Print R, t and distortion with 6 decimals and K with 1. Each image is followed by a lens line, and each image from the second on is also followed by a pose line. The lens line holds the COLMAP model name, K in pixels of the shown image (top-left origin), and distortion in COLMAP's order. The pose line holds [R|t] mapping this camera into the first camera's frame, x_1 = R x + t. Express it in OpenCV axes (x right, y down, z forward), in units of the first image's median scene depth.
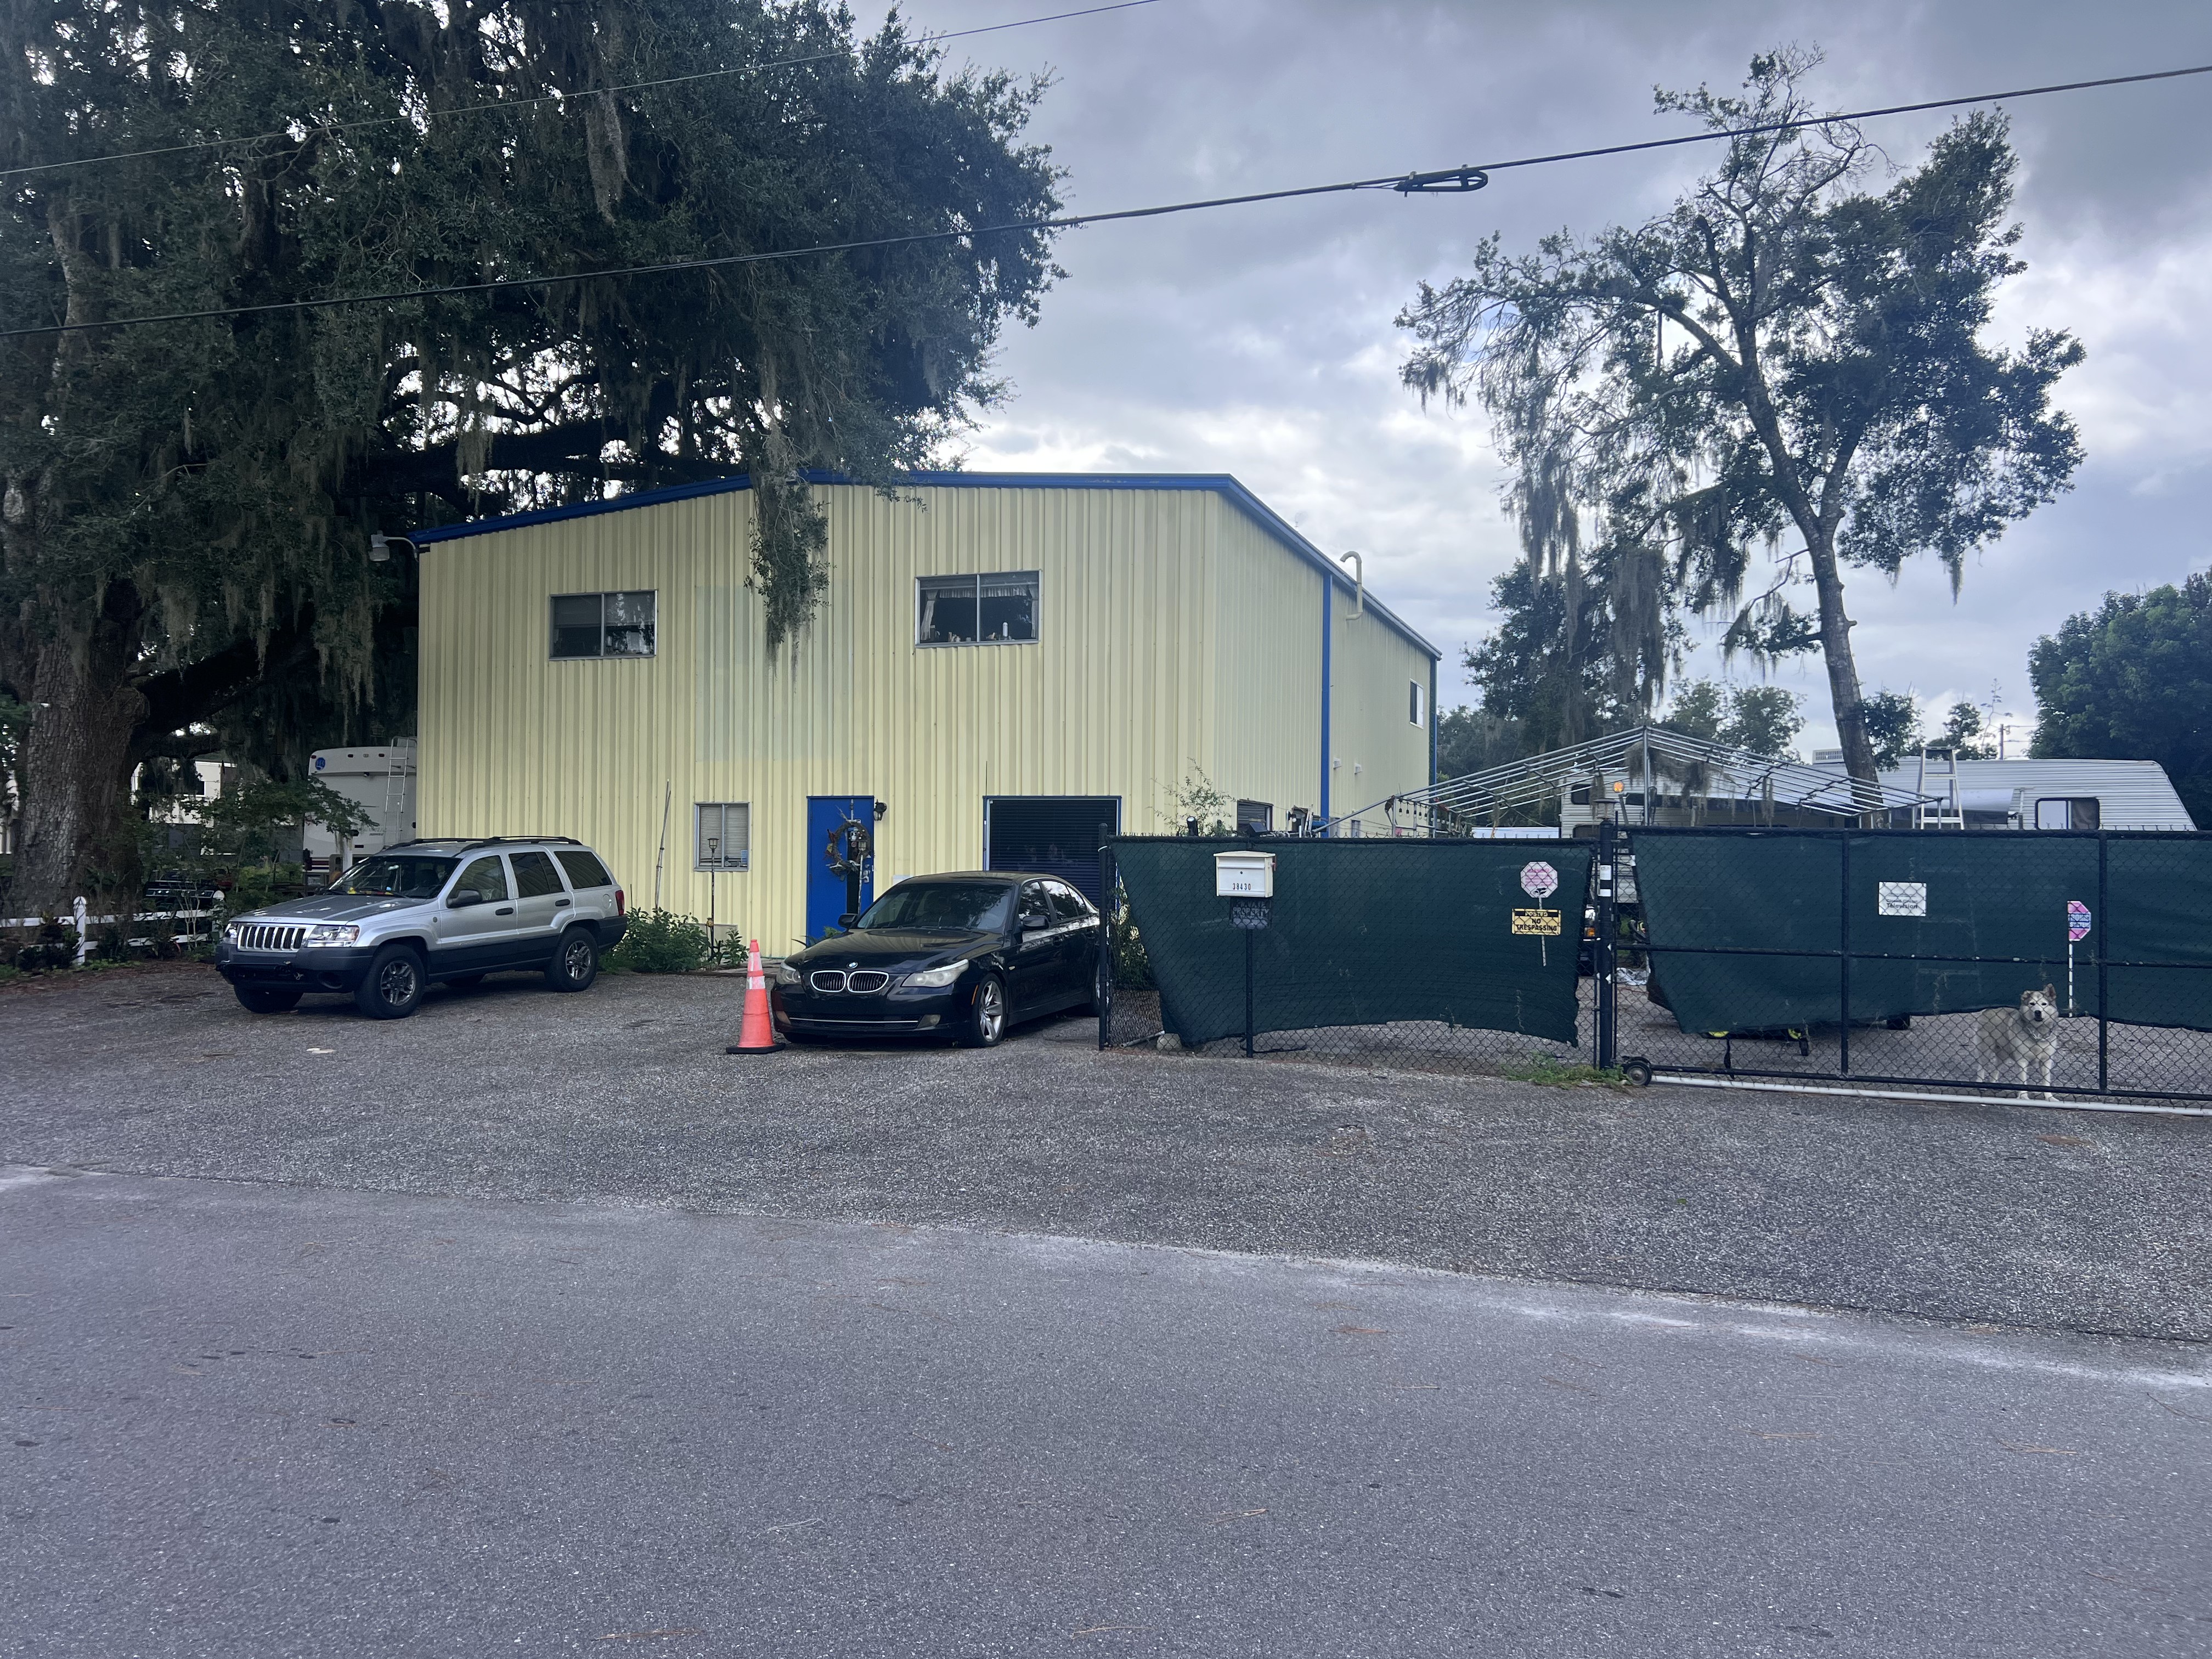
lens RADIAL K [[1683.0, 0, 1098.8], [0, 1683.0, 816.1], [0, 0, 1]] dist [0.059296, -0.056191]
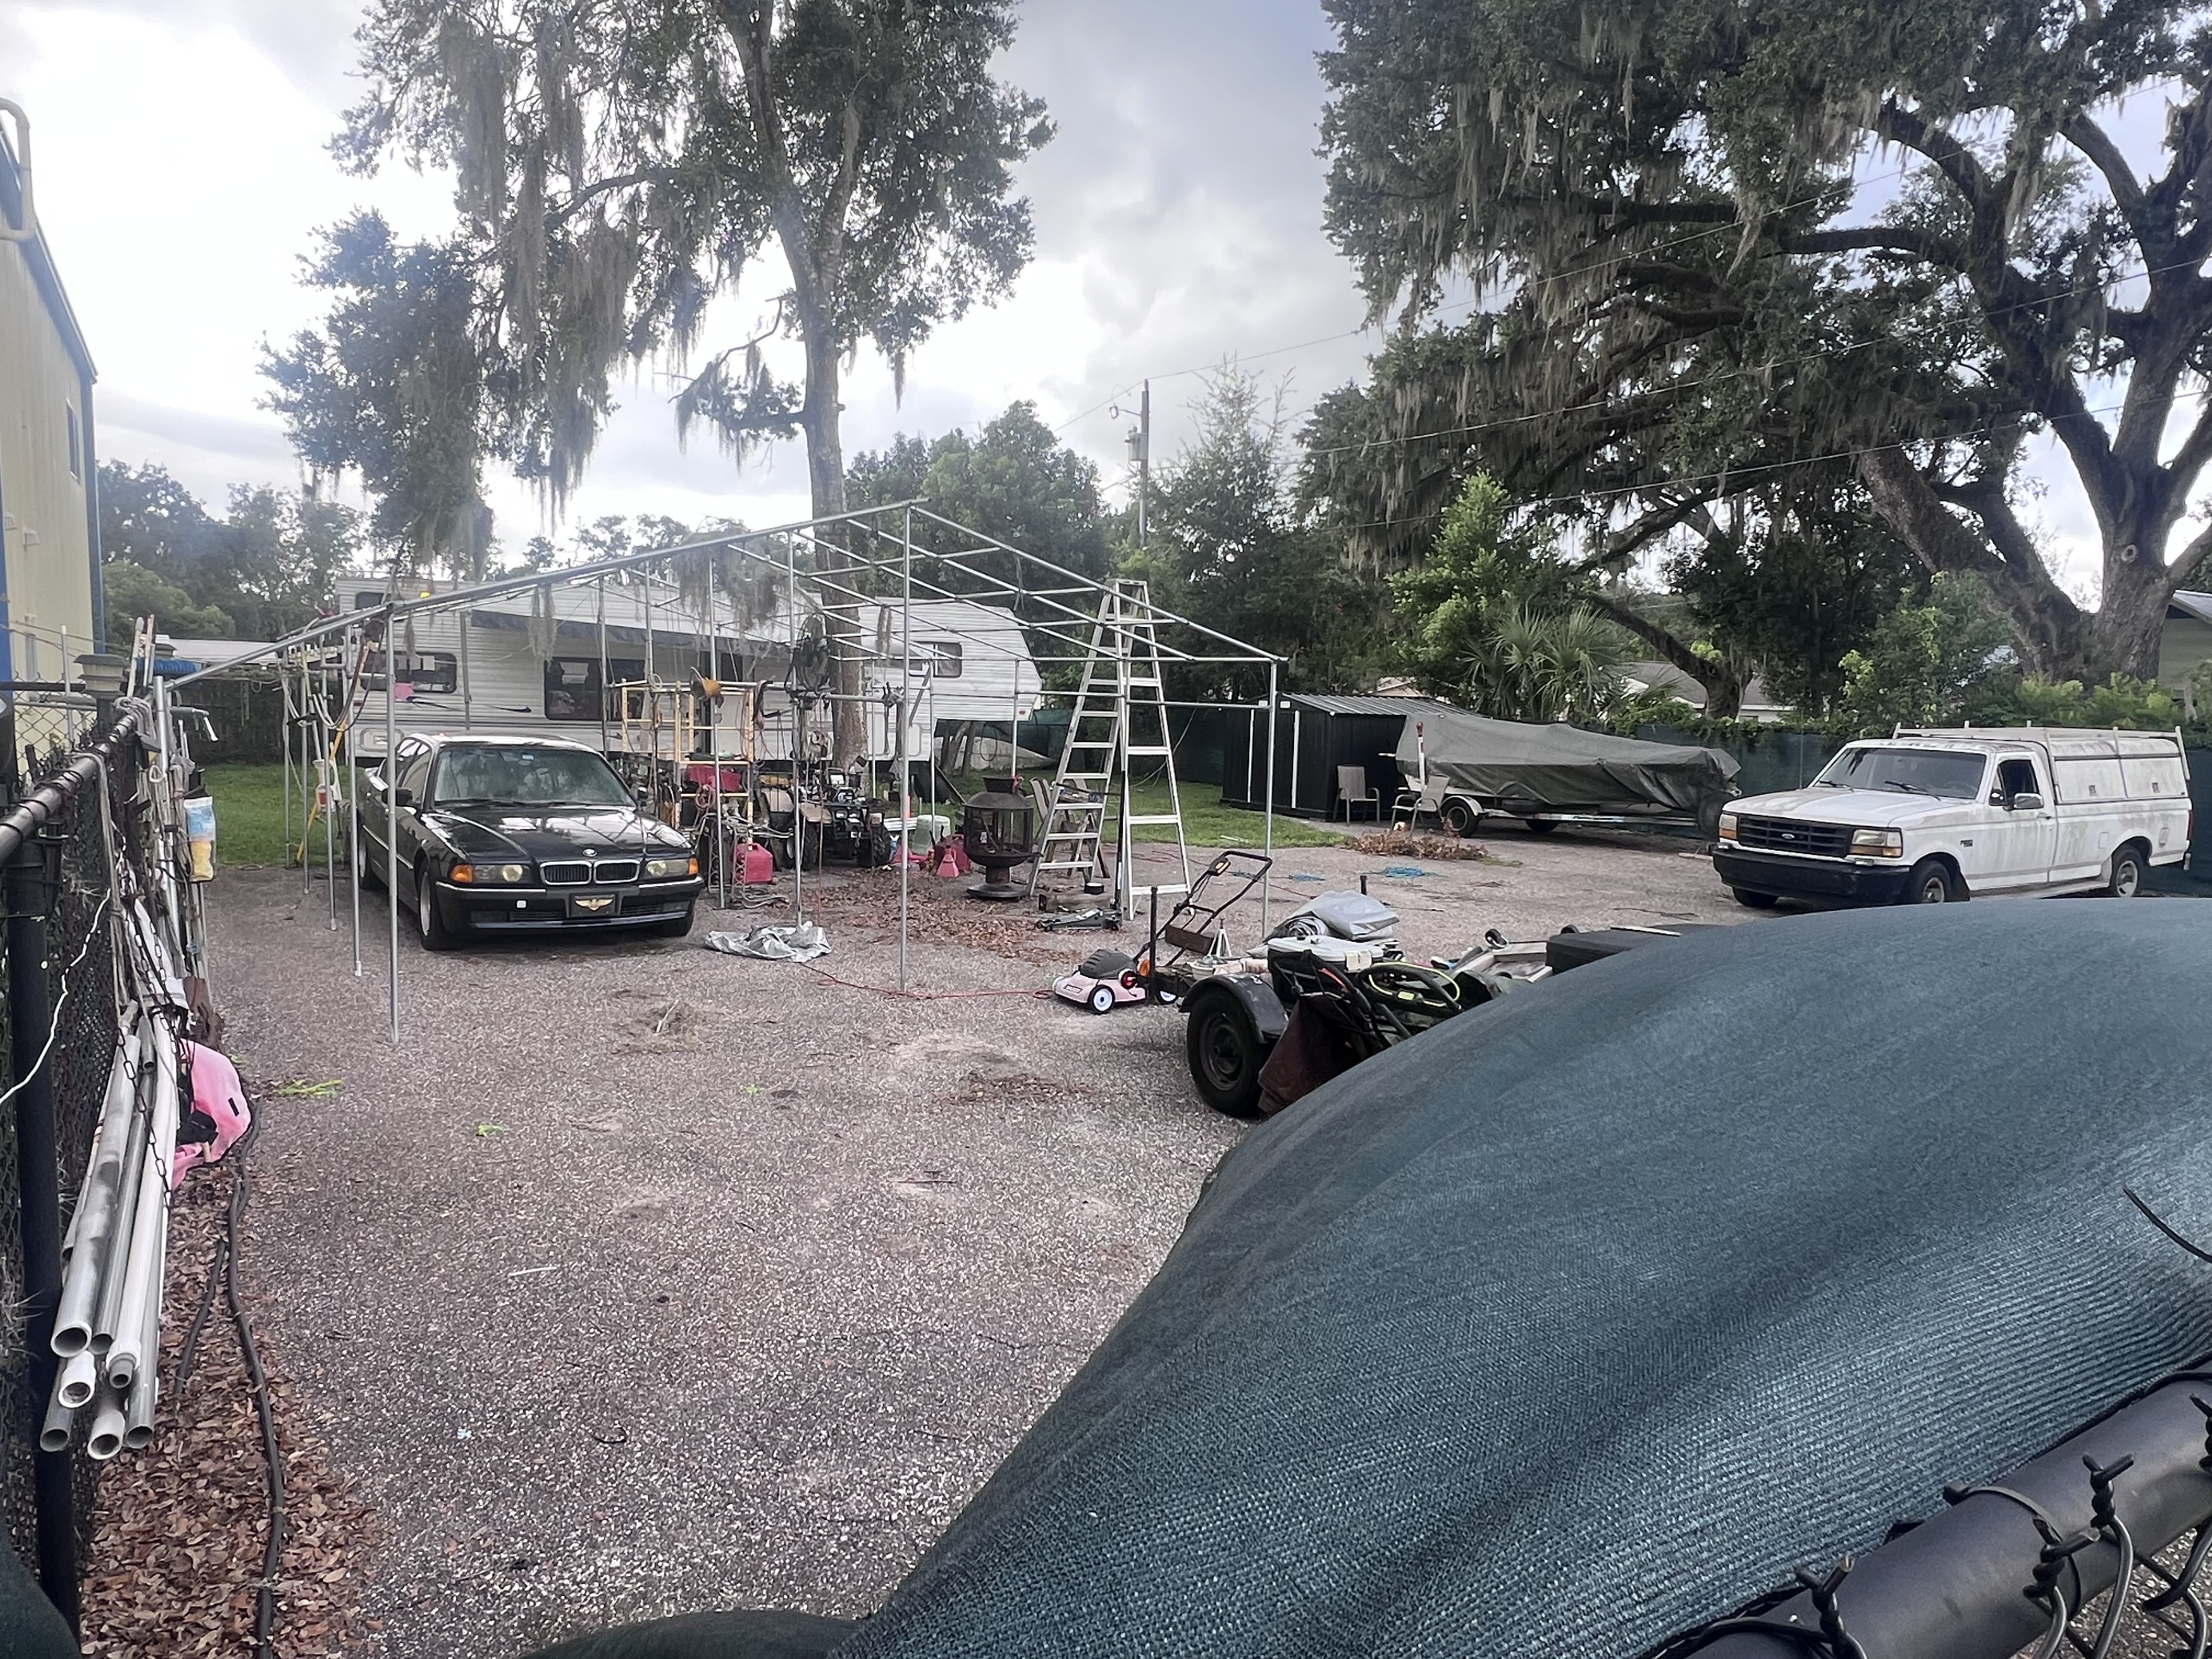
lens RADIAL K [[1384.5, 0, 1104.1], [0, 1384.5, 833.0], [0, 0, 1]] dist [0.007106, 0.000288]
pose [[0.615007, -0.069526, 0.785451, 0.012852], [-0.044606, 0.991443, 0.122685, -0.005924], [-0.787259, -0.110488, 0.606642, 0.740084]]
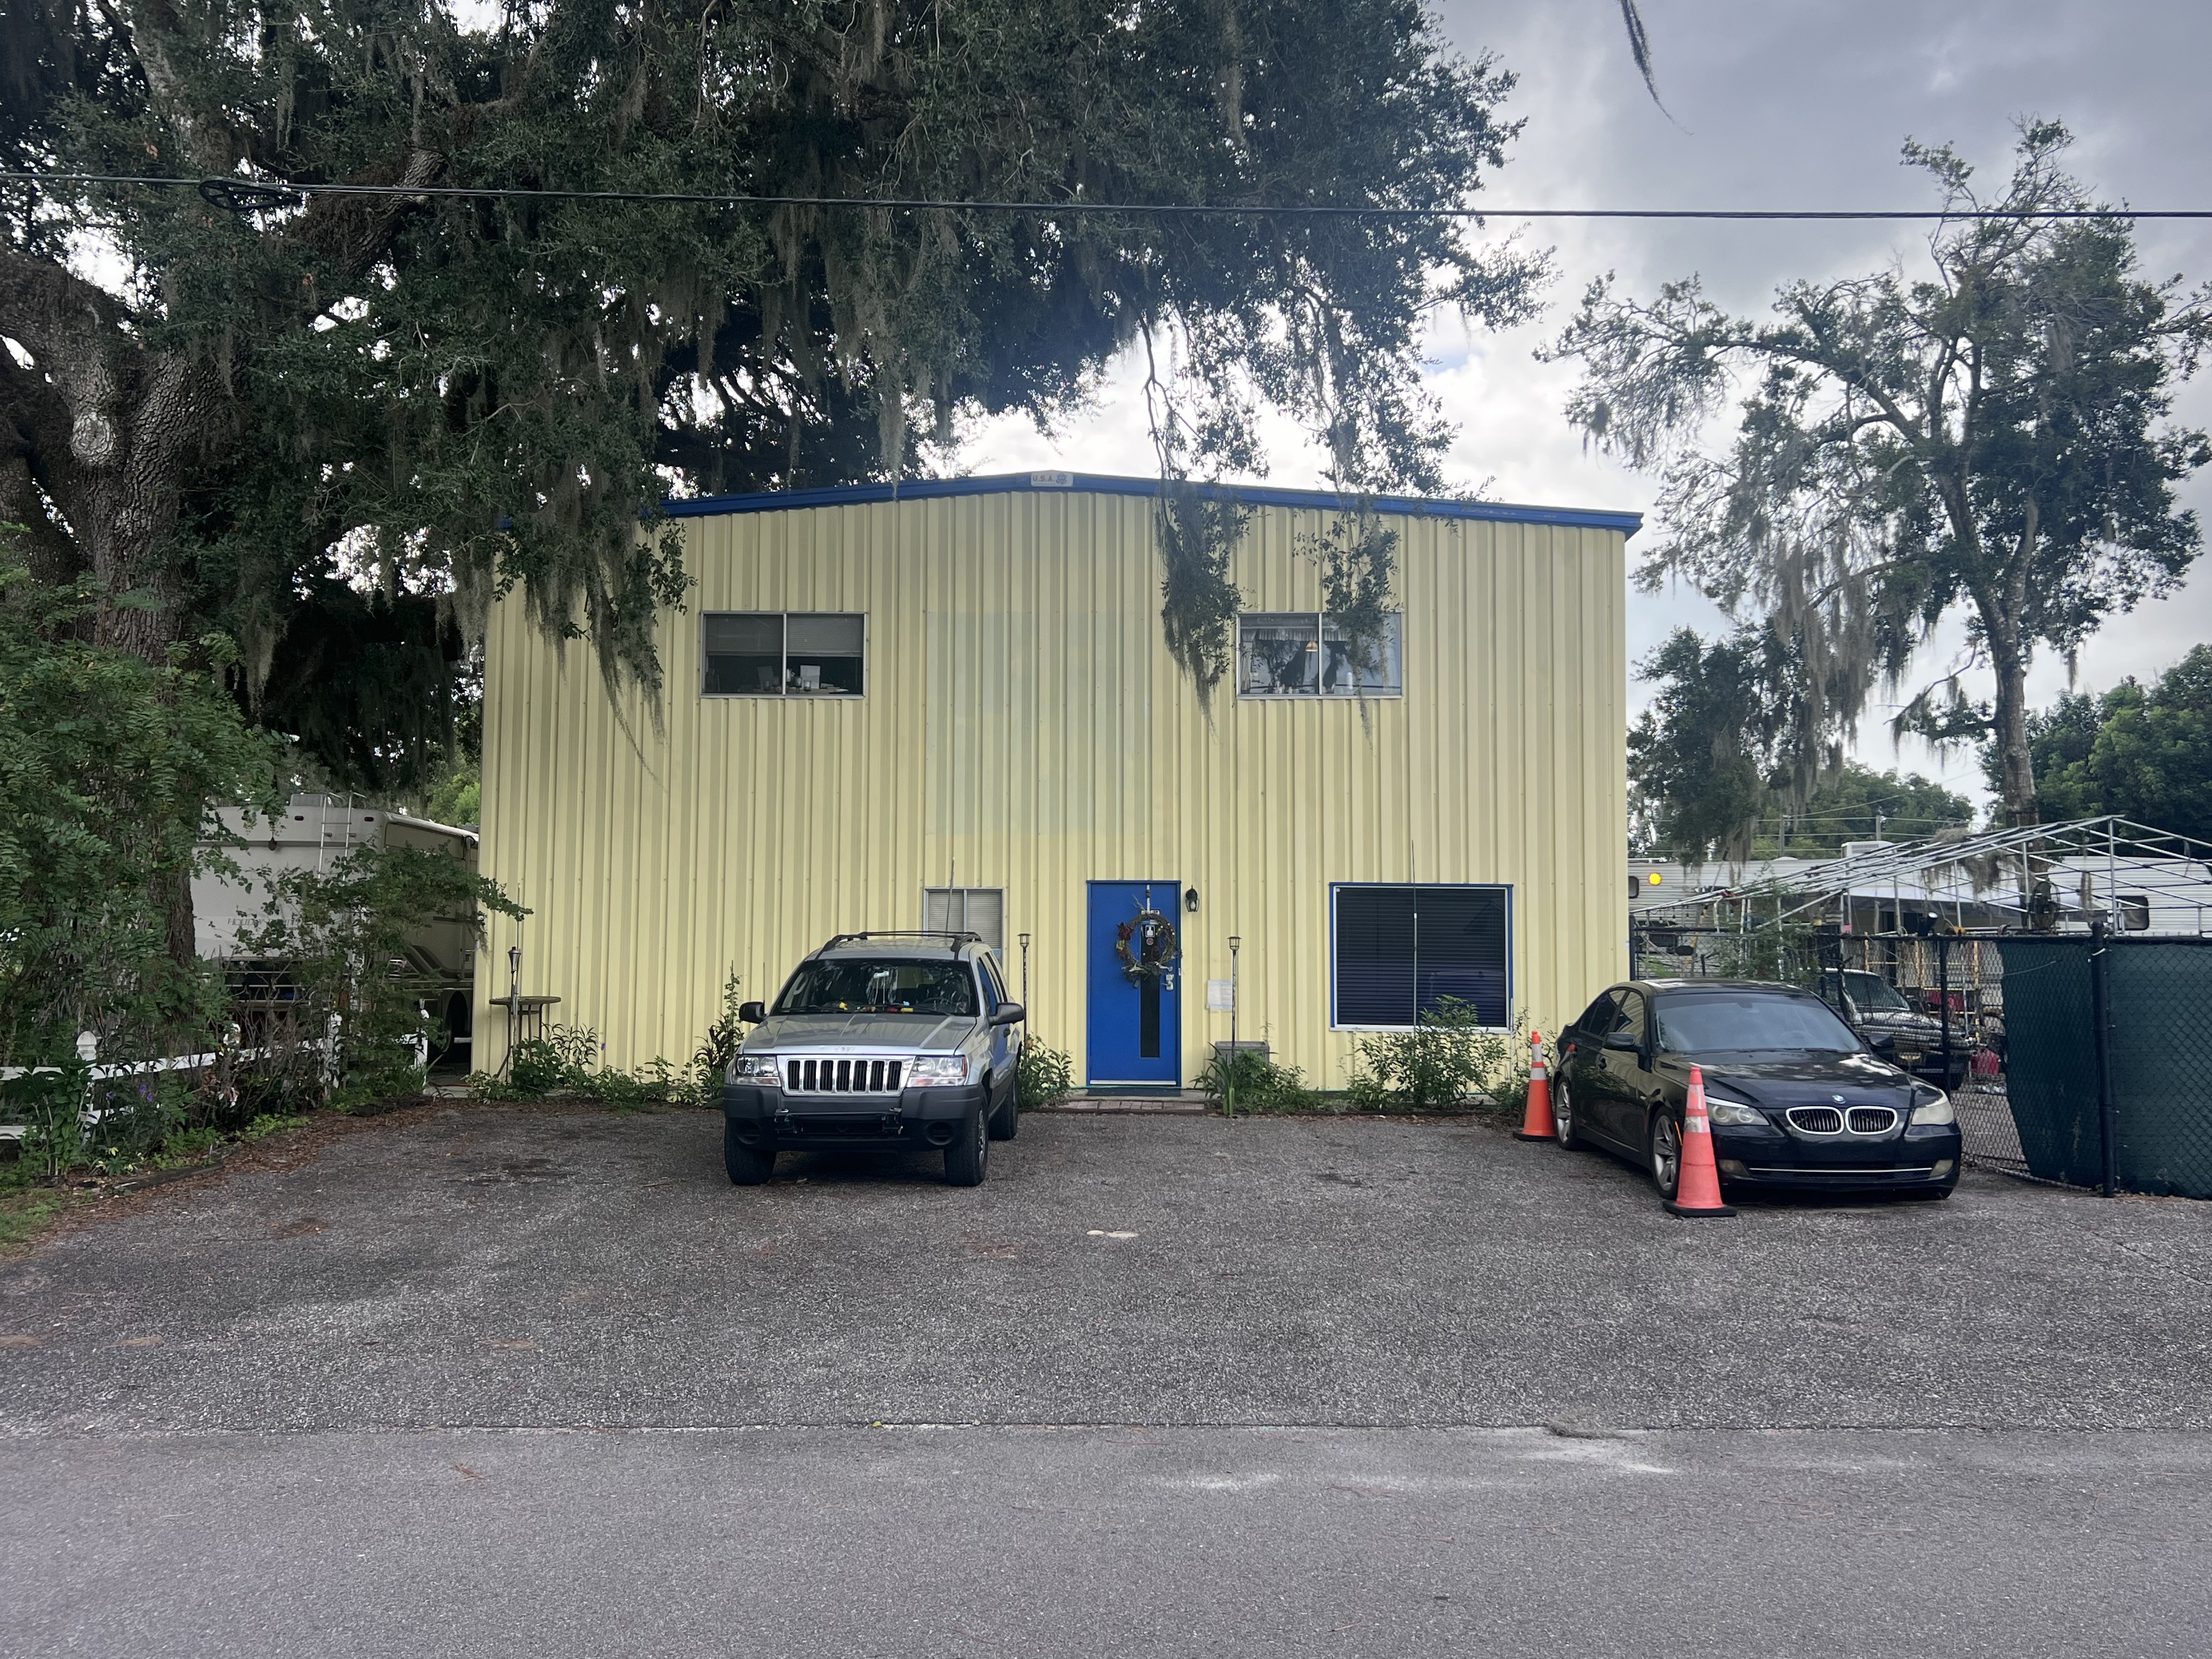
lens RADIAL K [[1918.0, 0, 1105.9], [0, 1918.0, 822.4], [0, 0, 1]] dist [0.035850, -0.023181]
pose [[0.951222, 0.019531, 0.307890, -0.569874], [-0.005925, 0.998967, -0.045065, 0.001559], [-0.308452, 0.041042, 0.950354, 0.184546]]
